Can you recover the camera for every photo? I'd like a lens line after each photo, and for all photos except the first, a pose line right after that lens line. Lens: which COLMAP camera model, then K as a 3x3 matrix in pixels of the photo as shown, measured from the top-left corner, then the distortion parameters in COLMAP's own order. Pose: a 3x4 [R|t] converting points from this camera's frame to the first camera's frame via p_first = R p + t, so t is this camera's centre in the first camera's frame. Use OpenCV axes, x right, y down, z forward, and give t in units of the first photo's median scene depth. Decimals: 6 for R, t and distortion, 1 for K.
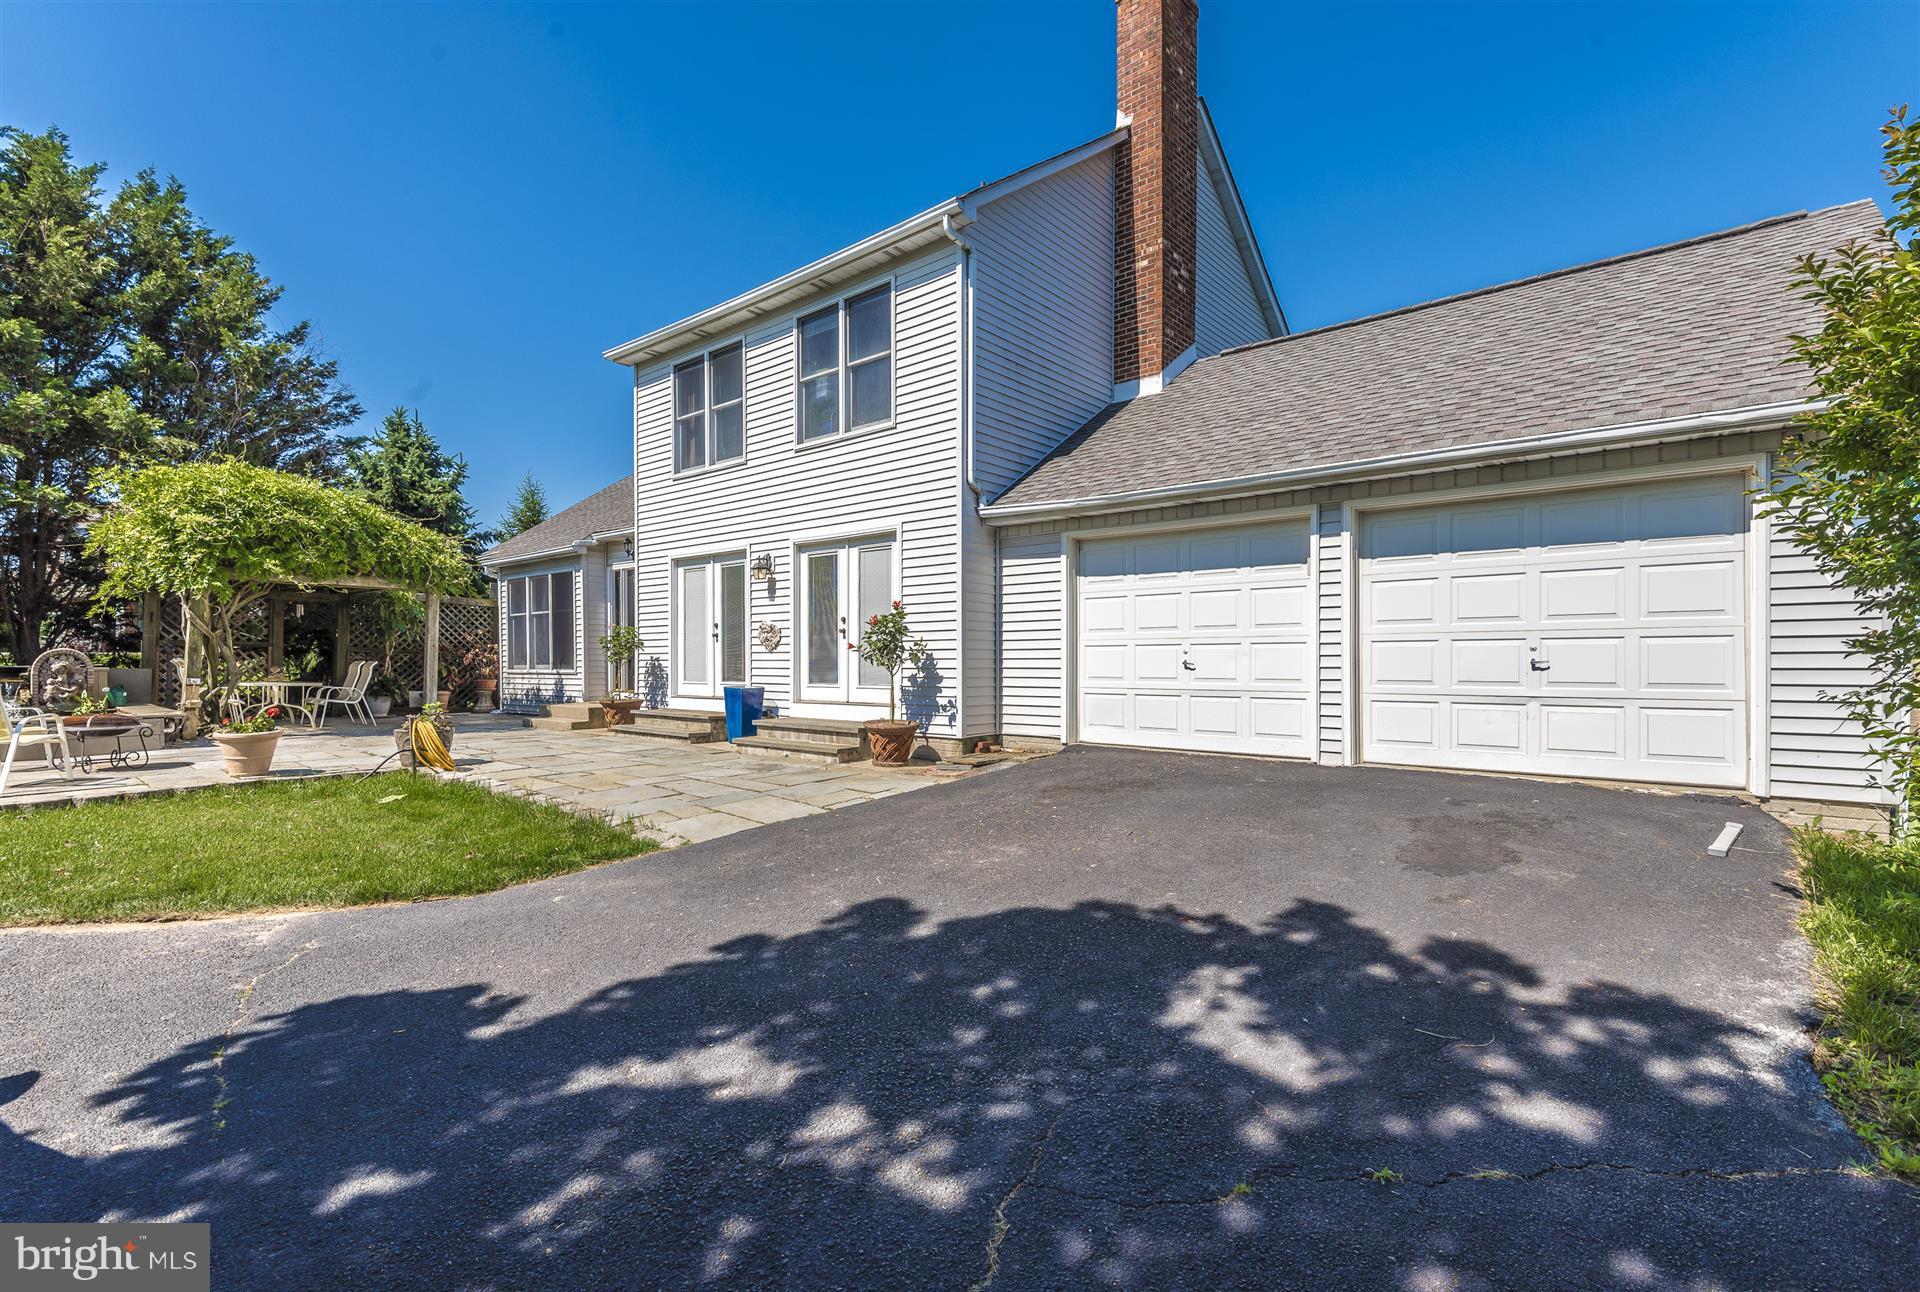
lens RADIAL K [[892.6, 0, 960.0], [0, 892.6, 646.0], [0, 0, 1]] dist [-0.001792, -0.000097]
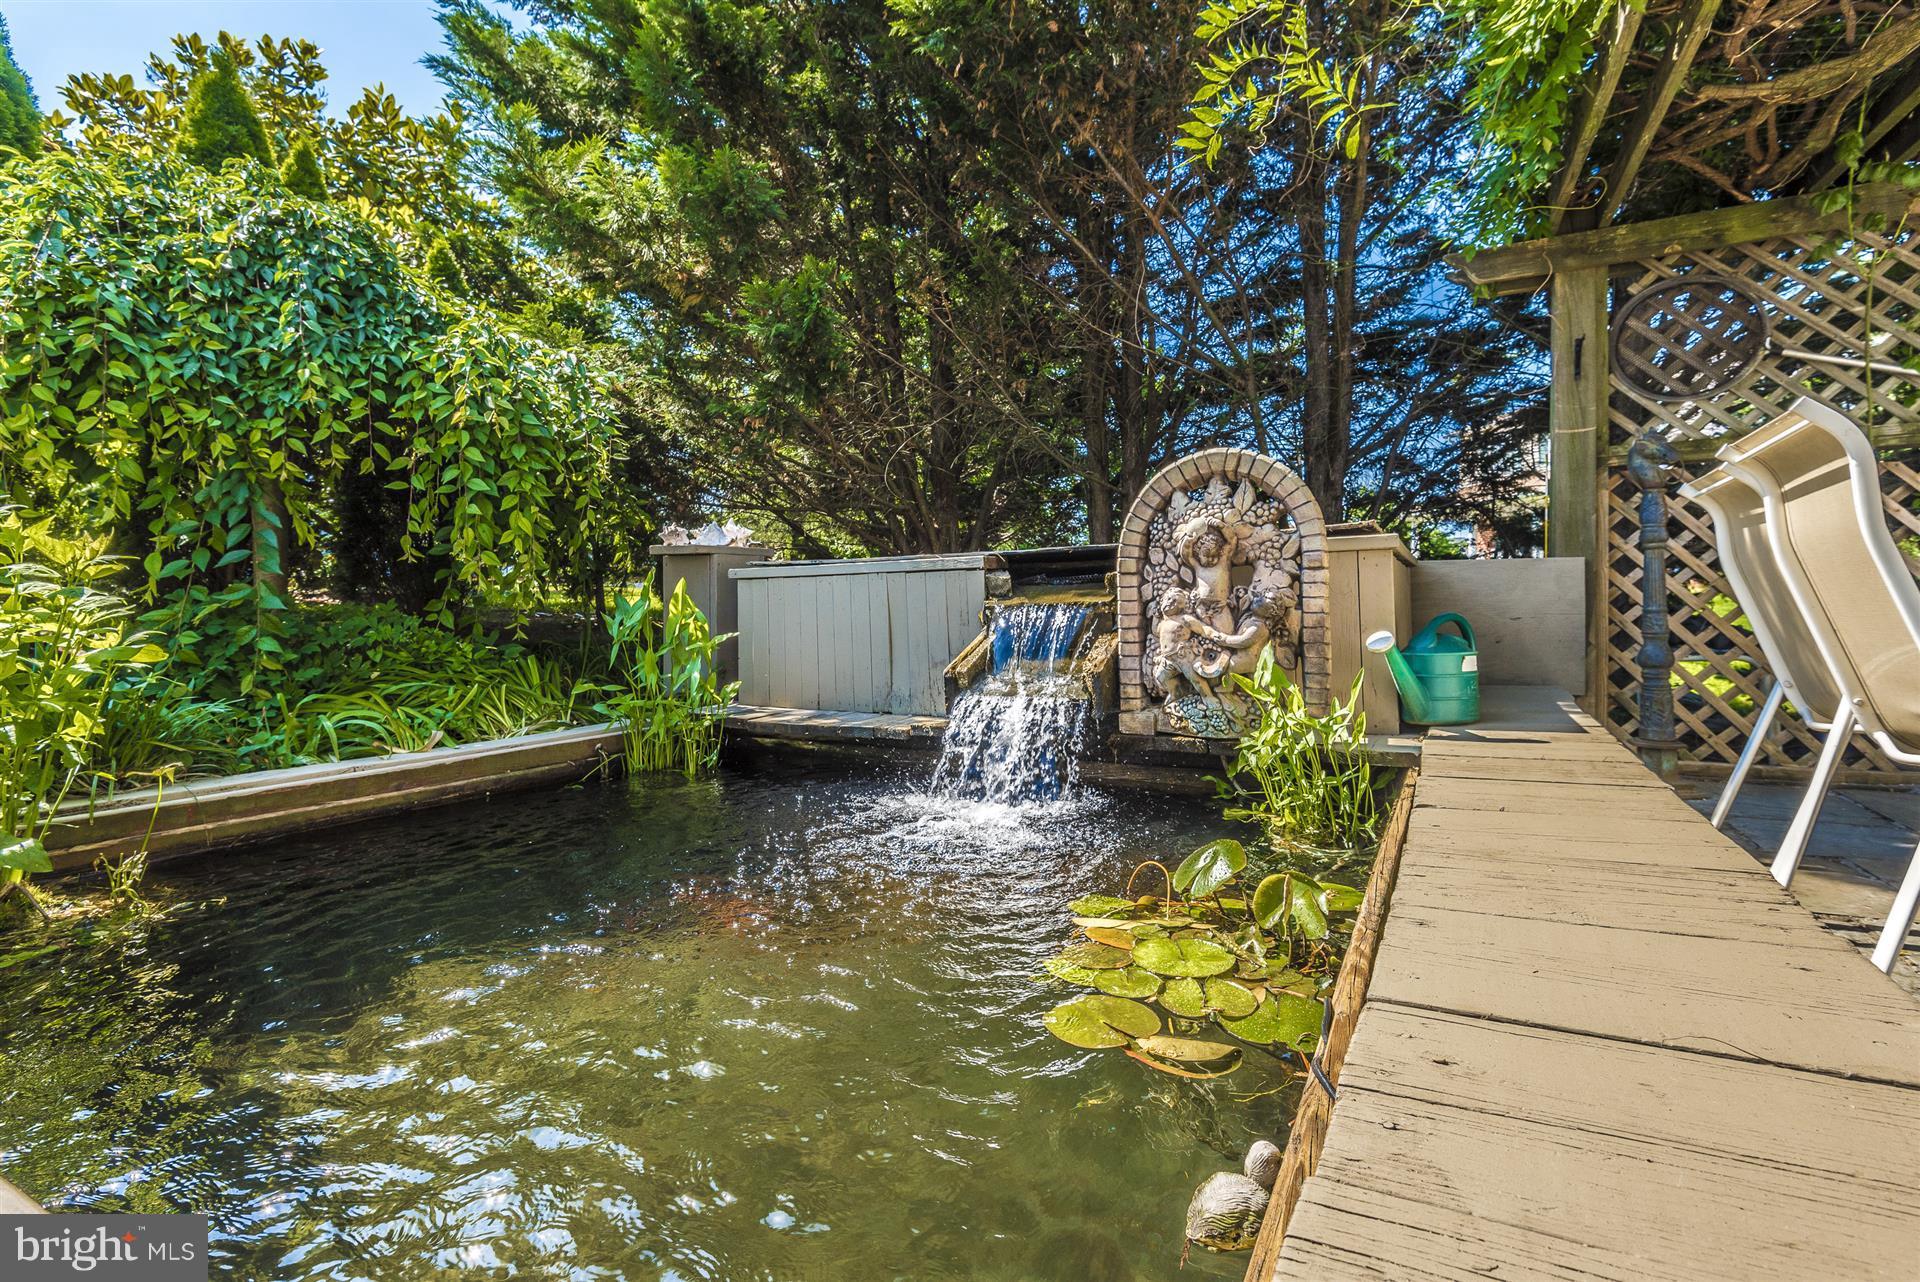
lens RADIAL K [[914.6, 0, 960.0], [0, 914.6, 641.0], [0, 0, 1]] dist [0.003732, 0.000248]
pose [[0.233723, 0.027925, -0.971902, -0.757071], [0.030256, 0.998895, 0.035977, 0.037530], [0.971832, -0.037815, 0.232619, 0.835362]]
